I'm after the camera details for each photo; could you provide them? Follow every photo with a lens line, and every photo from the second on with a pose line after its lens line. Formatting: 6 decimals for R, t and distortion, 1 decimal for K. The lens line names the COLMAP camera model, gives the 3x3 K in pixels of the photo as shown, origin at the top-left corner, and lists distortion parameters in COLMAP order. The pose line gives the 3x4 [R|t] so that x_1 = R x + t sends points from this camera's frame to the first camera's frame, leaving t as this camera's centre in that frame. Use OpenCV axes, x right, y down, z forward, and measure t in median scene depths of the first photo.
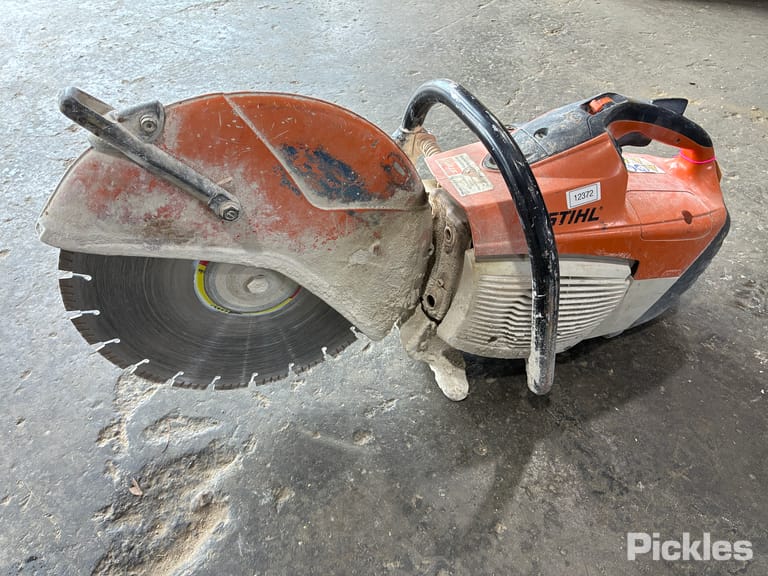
lens RADIAL K [[578.1, 0, 384.0], [0, 578.1, 288.0], [0, 0, 1]] dist [0.039692, -0.002959]
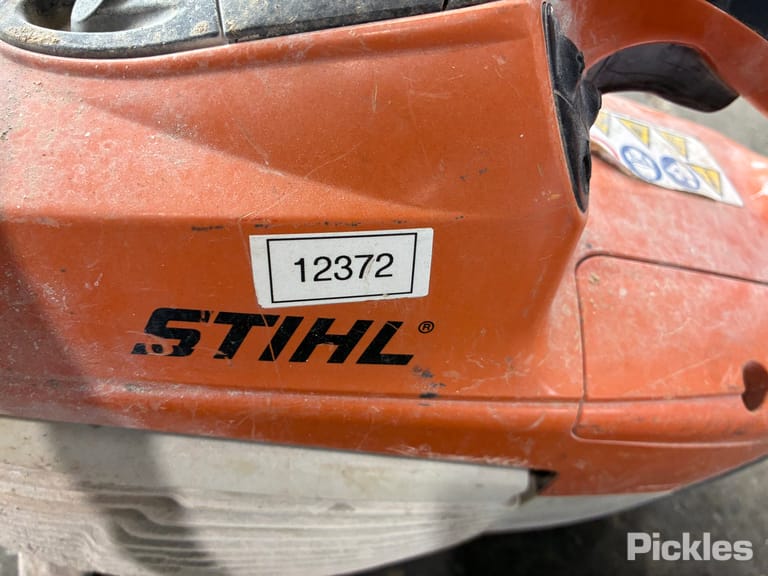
lens RADIAL K [[599.7, 0, 378.7], [0, 599.7, 288.2], [0, 0, 1]] dist [0.035554, -0.037221]
pose [[0.962032, 0.272898, -0.004698, 0.353236], [-0.266889, 0.944173, 0.193154, -0.195719], [0.057147, -0.184566, 0.981157, 0.764317]]
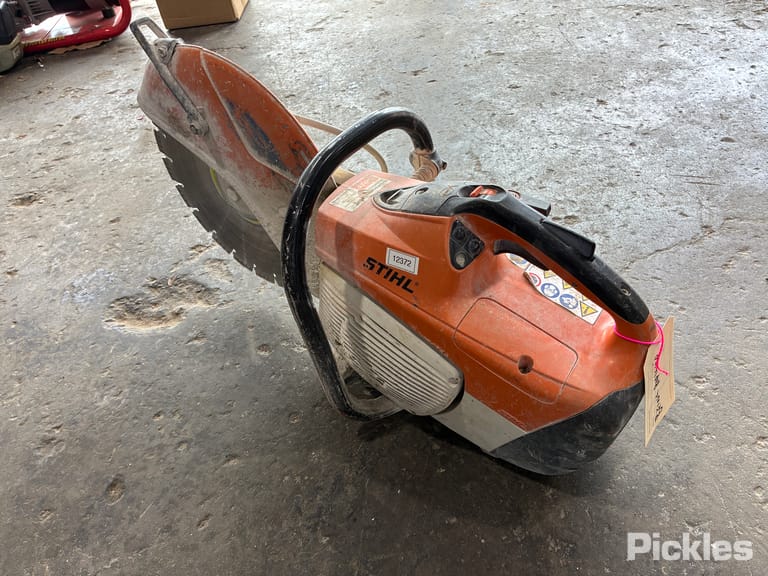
lens RADIAL K [[593.8, 0, 396.5], [0, 593.8, 289.3], [0, 0, 1]] dist [0.068521, -0.102684]
pose [[0.557942, 0.537576, -0.632229, 0.992764], [-0.518714, 0.820581, 0.239963, -0.353071], [0.647793, 0.194060, 0.736685, 0.248030]]
